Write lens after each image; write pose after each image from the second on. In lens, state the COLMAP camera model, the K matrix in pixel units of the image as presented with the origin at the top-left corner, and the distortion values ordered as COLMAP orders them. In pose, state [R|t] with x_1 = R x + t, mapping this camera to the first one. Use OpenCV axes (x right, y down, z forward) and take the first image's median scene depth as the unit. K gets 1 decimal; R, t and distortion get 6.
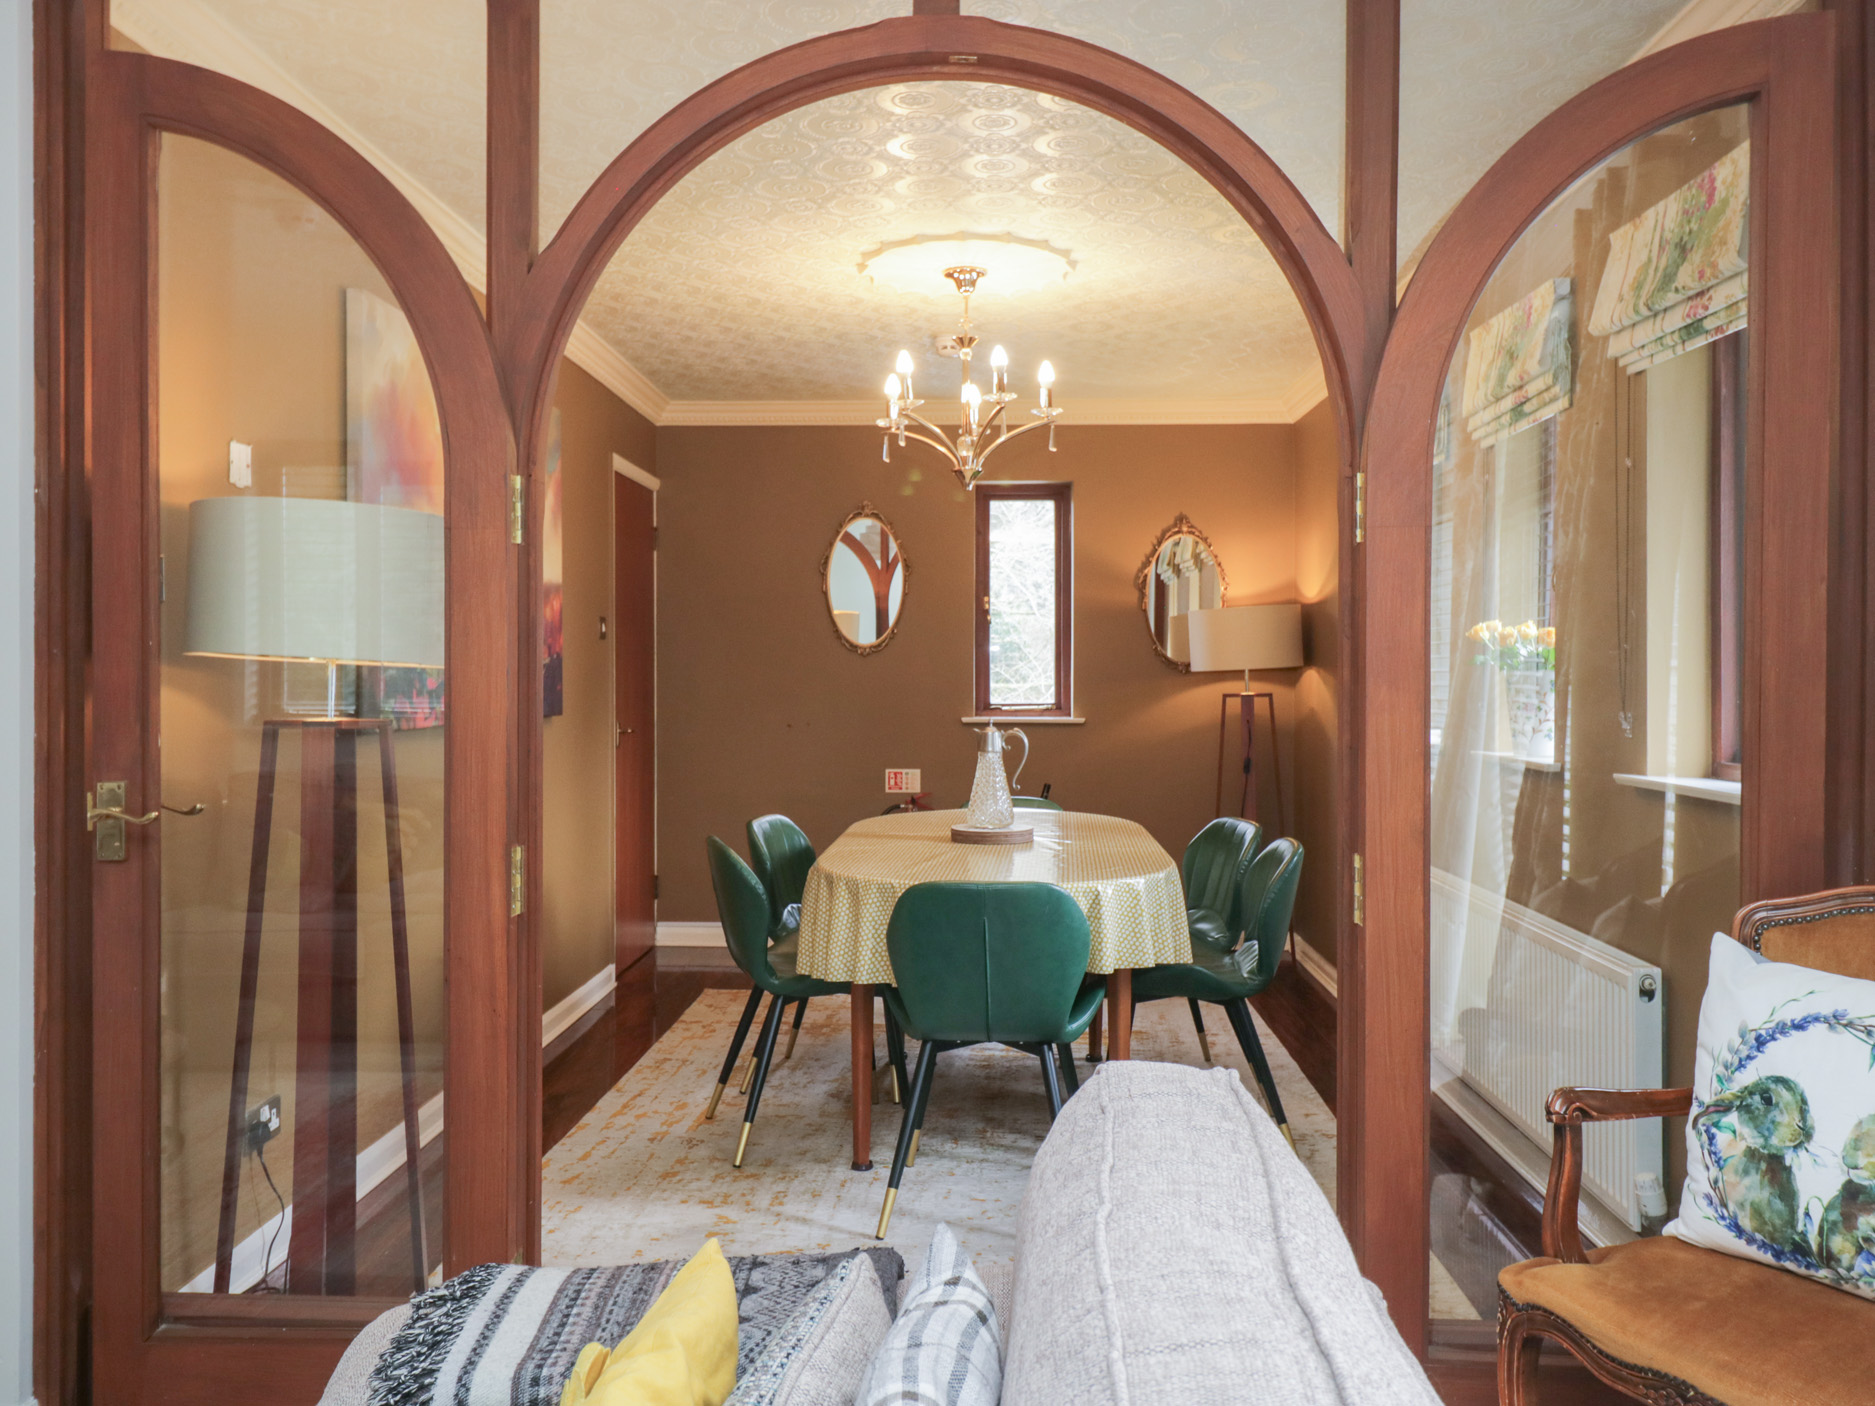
lens RADIAL K [[1475.9, 0, 938.8], [0, 1475.9, 686.6], [0, 0, 1]] dist [0.004450, -0.005915]
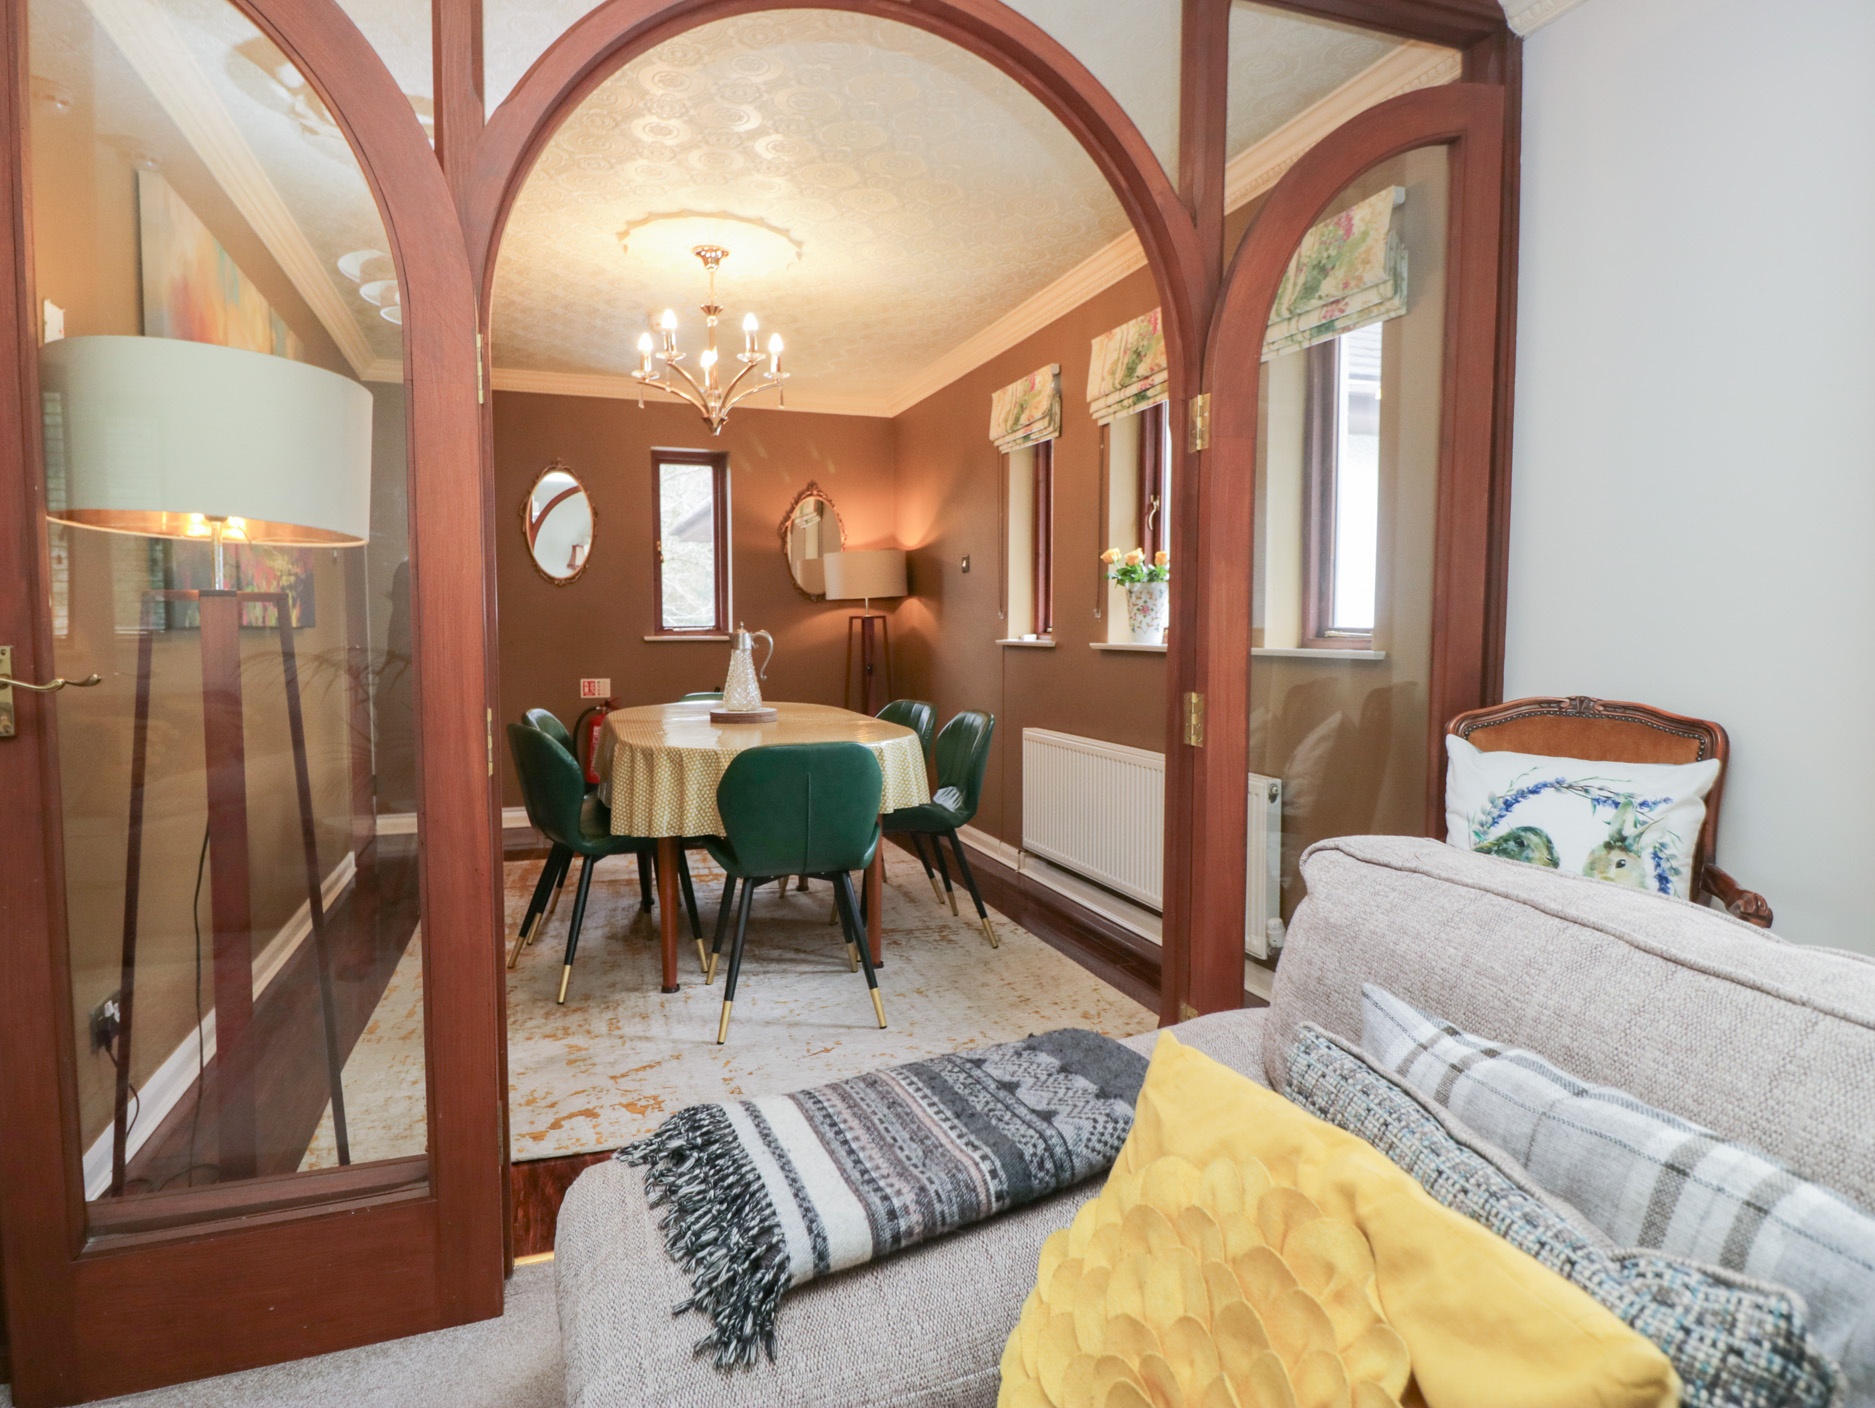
lens RADIAL K [[1056.7, 0, 938.5], [0, 1056.7, 698.0], [0, 0, 1]] dist [-0.003477, -0.001052]
pose [[0.927863, -0.028395, 0.371838, -0.143937], [0.005851, 0.998083, 0.061617, 0.031352], [-0.372875, -0.054997, 0.926250, 0.116678]]
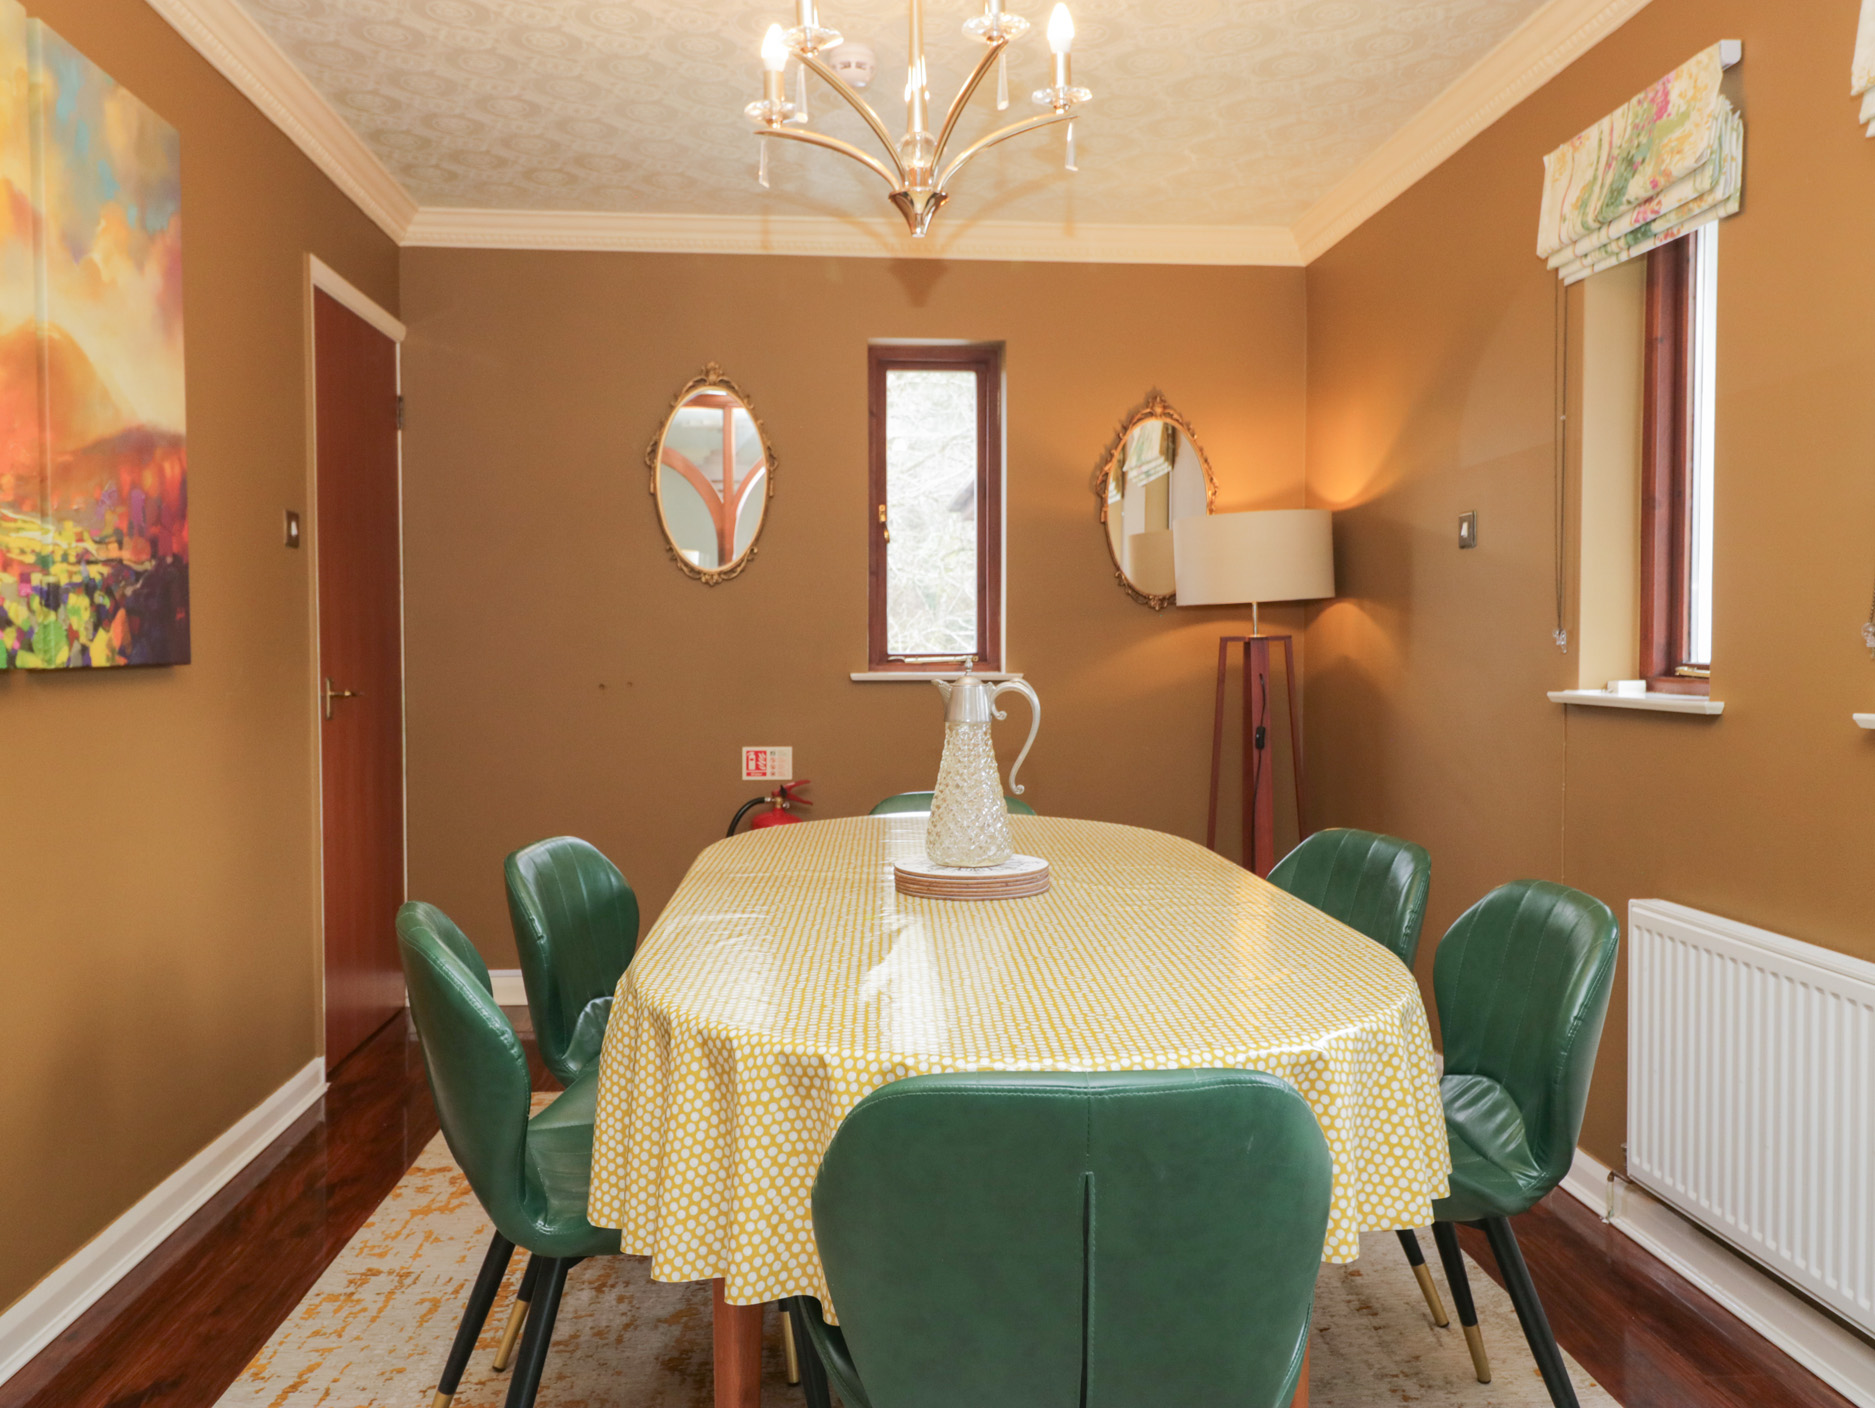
lens RADIAL K [[1475.9, 0, 938.8], [0, 1475.9, 687.6], [0, 0, 1]] dist [0.004450, -0.005915]
pose [[0.993739, -0.005397, 0.111600, -0.035116], [0.002918, 0.999746, 0.022369, 0.019846], [-0.111692, -0.021903, 0.993501, 0.479128]]
